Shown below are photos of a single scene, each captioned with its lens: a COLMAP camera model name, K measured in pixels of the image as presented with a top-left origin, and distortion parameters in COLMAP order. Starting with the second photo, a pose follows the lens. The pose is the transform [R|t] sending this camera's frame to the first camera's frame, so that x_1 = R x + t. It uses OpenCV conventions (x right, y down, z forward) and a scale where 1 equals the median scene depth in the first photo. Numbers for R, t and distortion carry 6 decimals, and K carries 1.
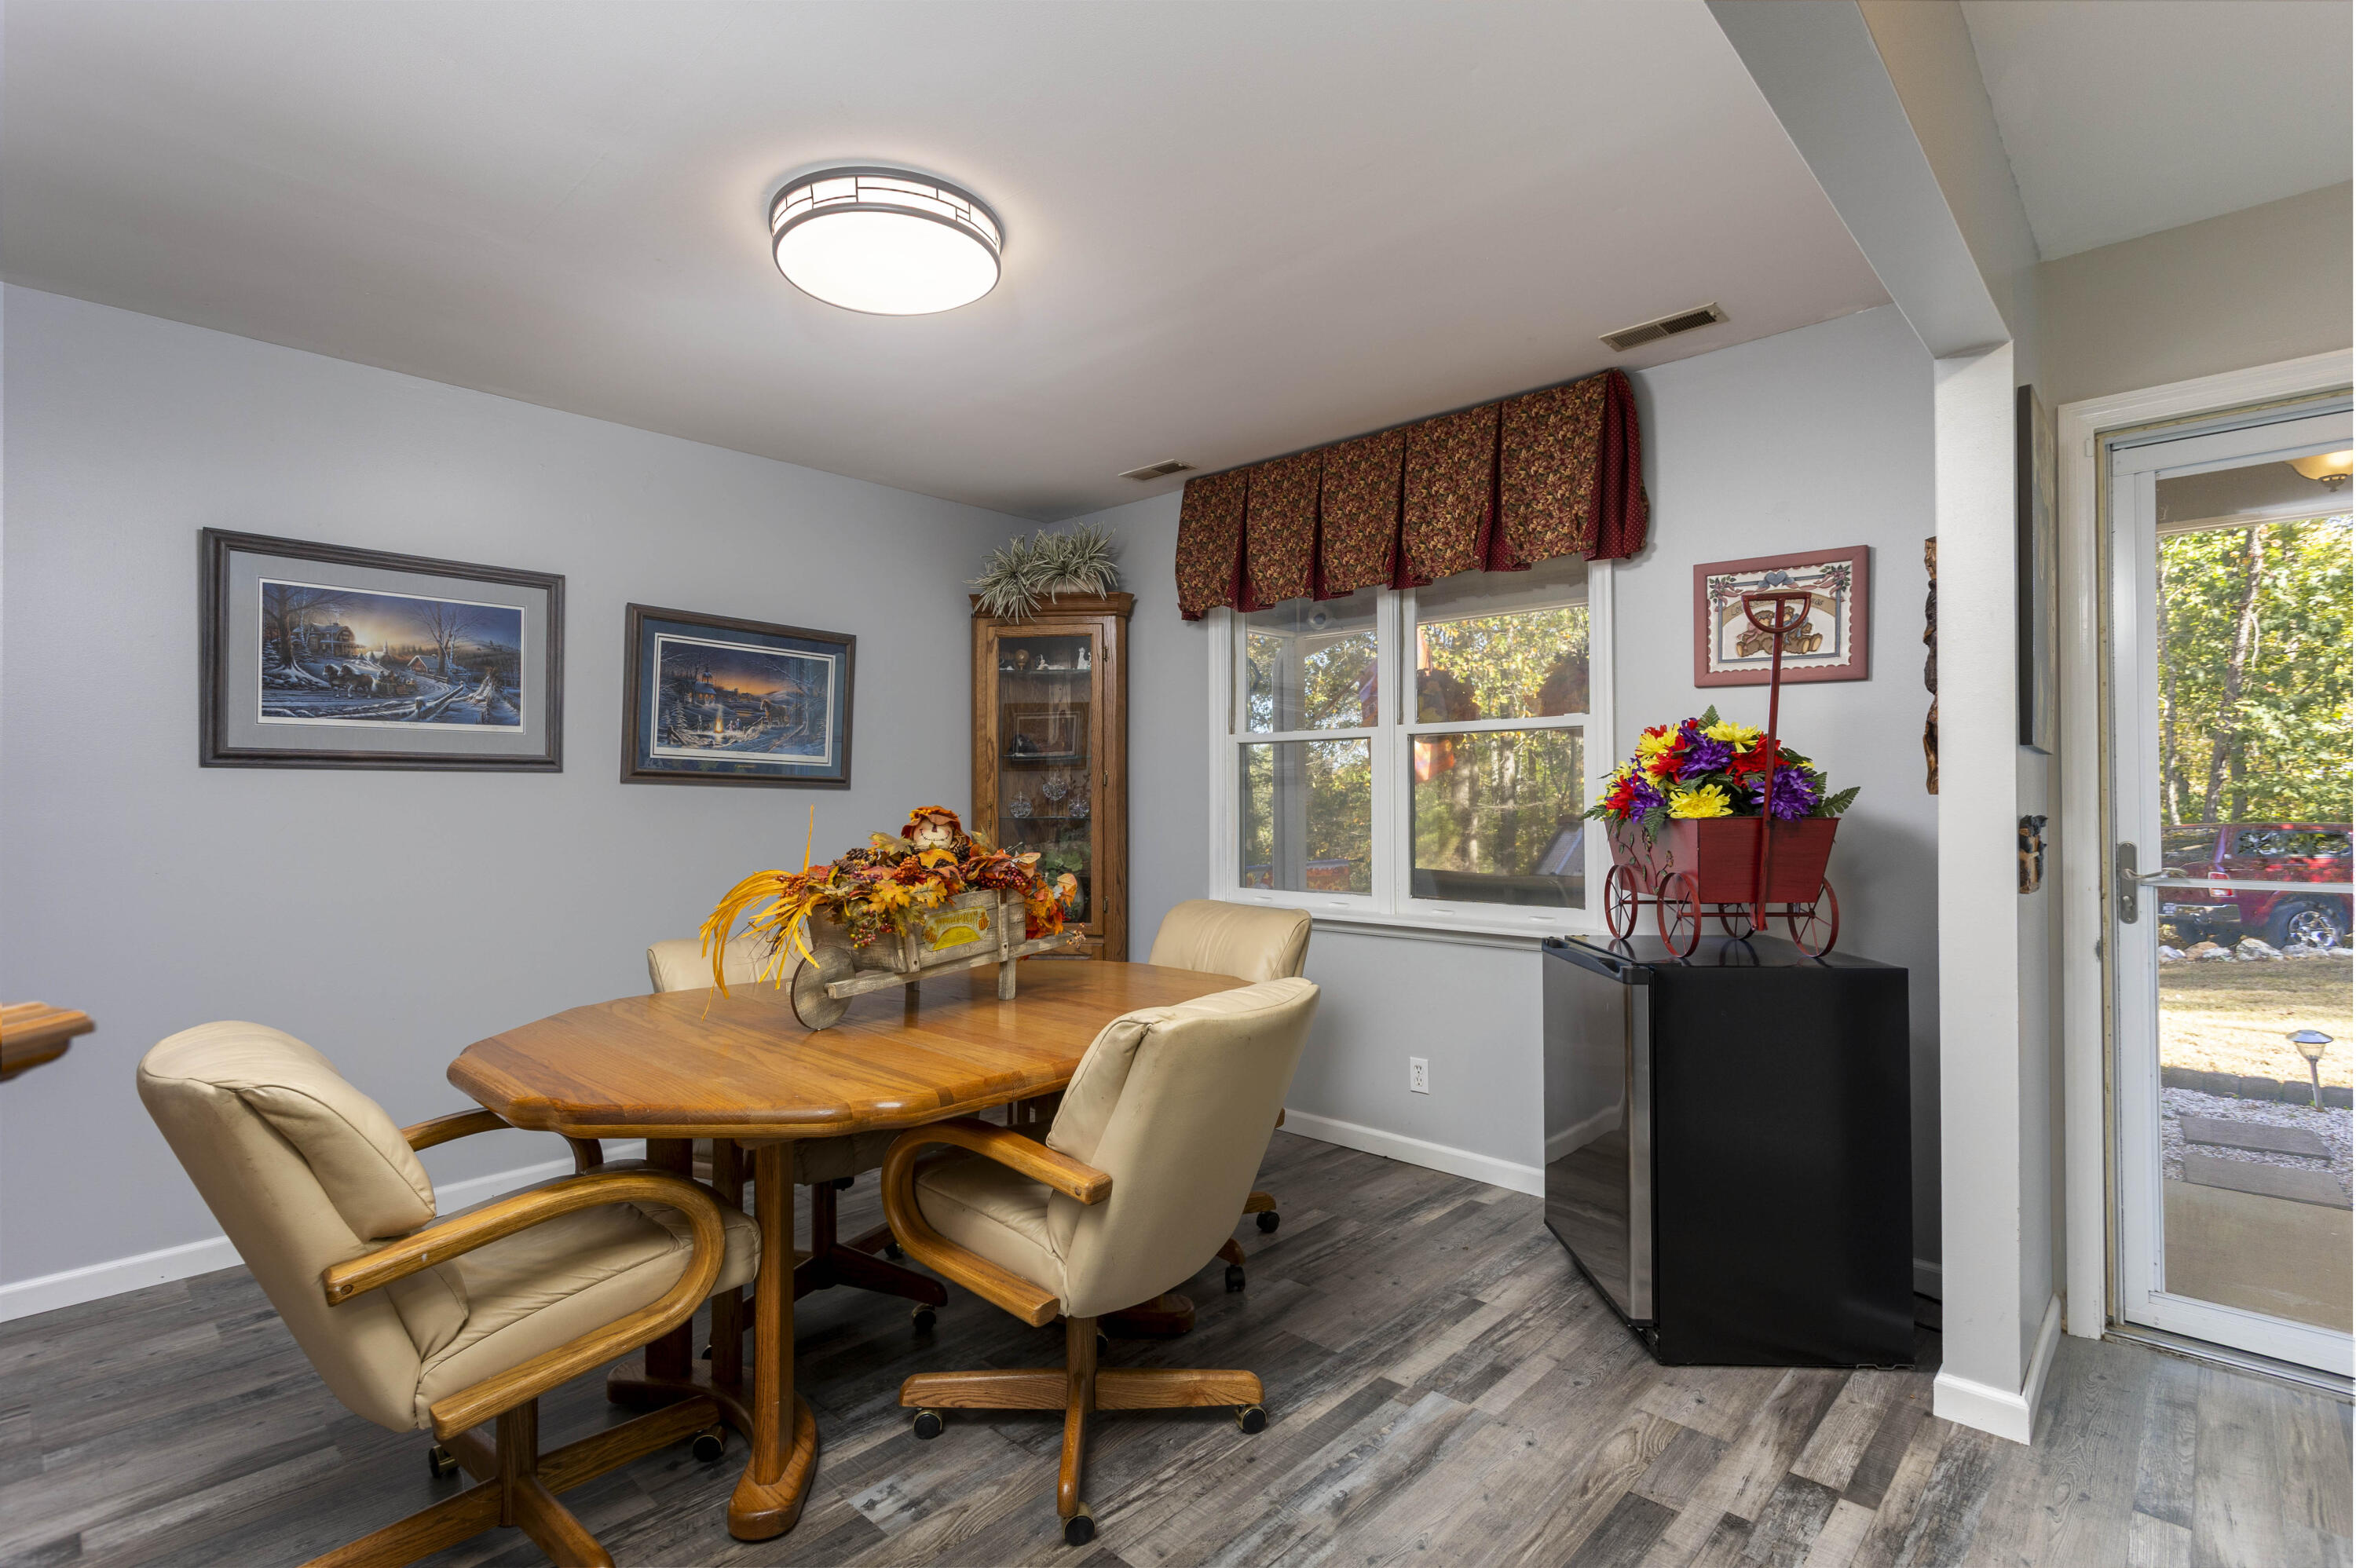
lens RADIAL K [[1123.3, 0, 1153.0], [0, 1123.3, 788.7], [0, 0, 1]] dist [0.003481, 0.000853]
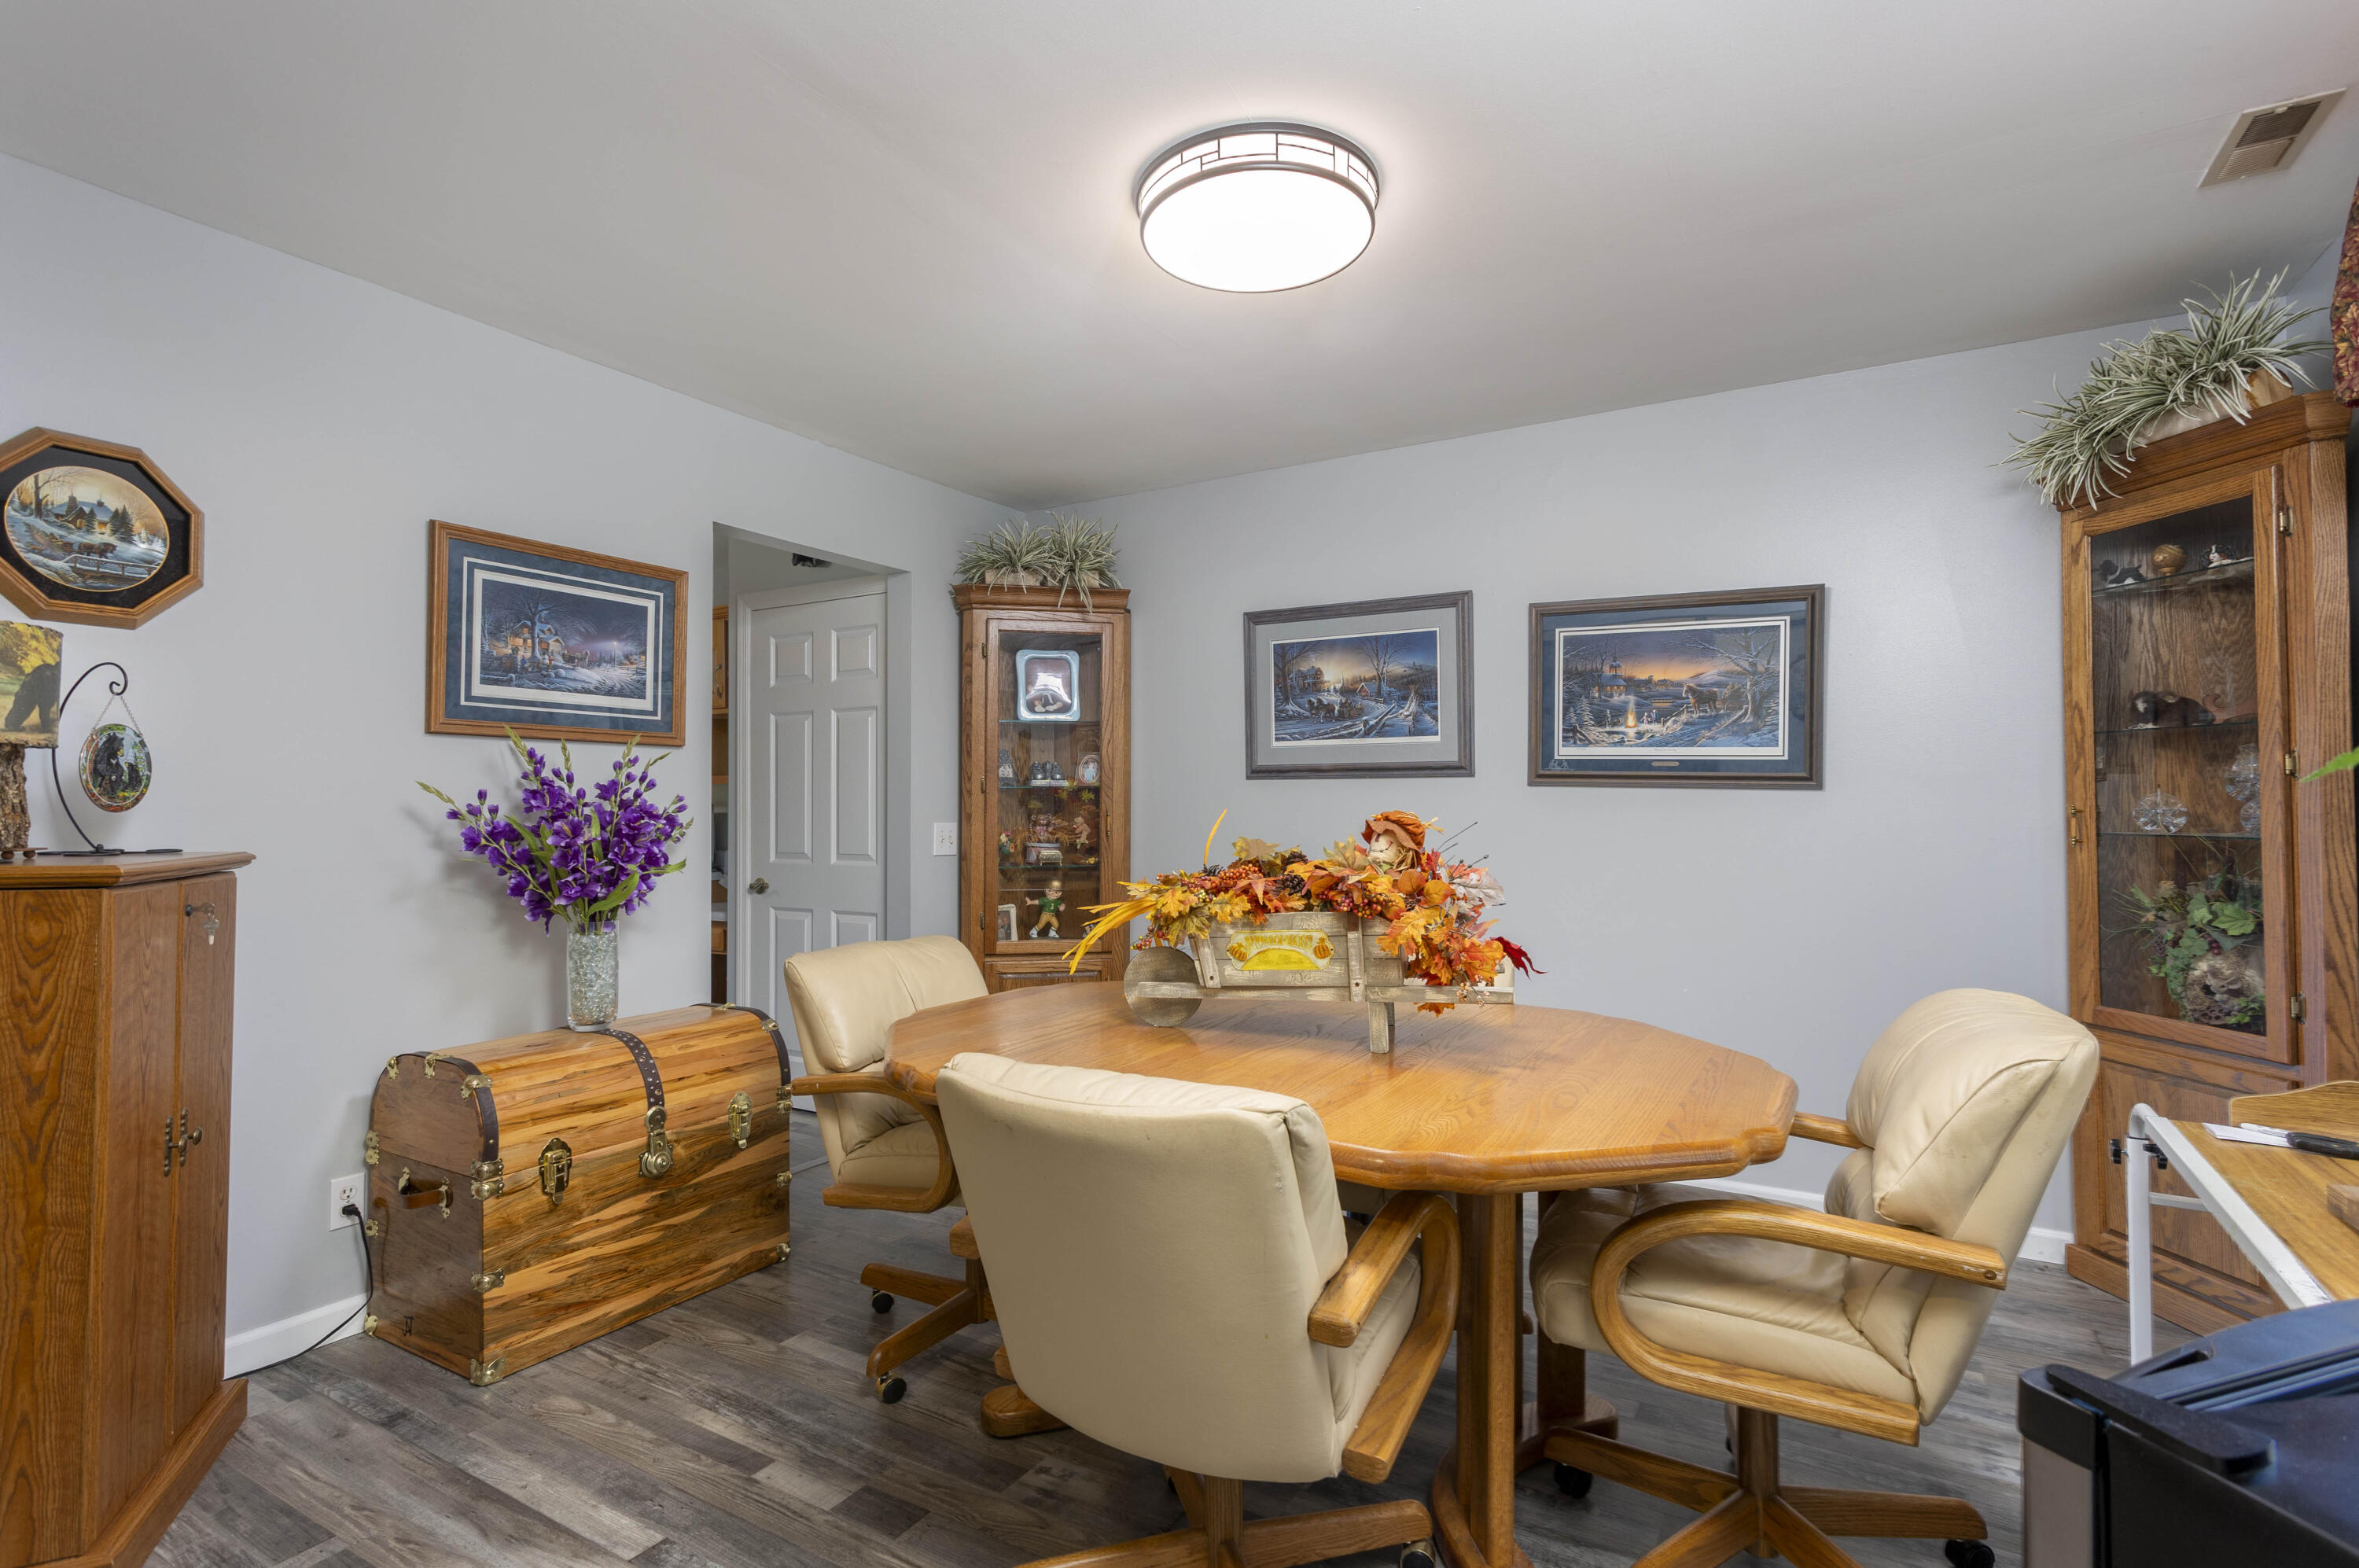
lens RADIAL K [[1124.8, 0, 1154.5], [0, 1124.8, 788.7], [0, 0, 1]] dist [0.003481, 0.000853]
pose [[0.224270, -0.010307, -0.974472, 0.443319], [0.009969, 0.999916, -0.008282, 0.002755], [0.974476, -0.007857, 0.224354, 0.474366]]
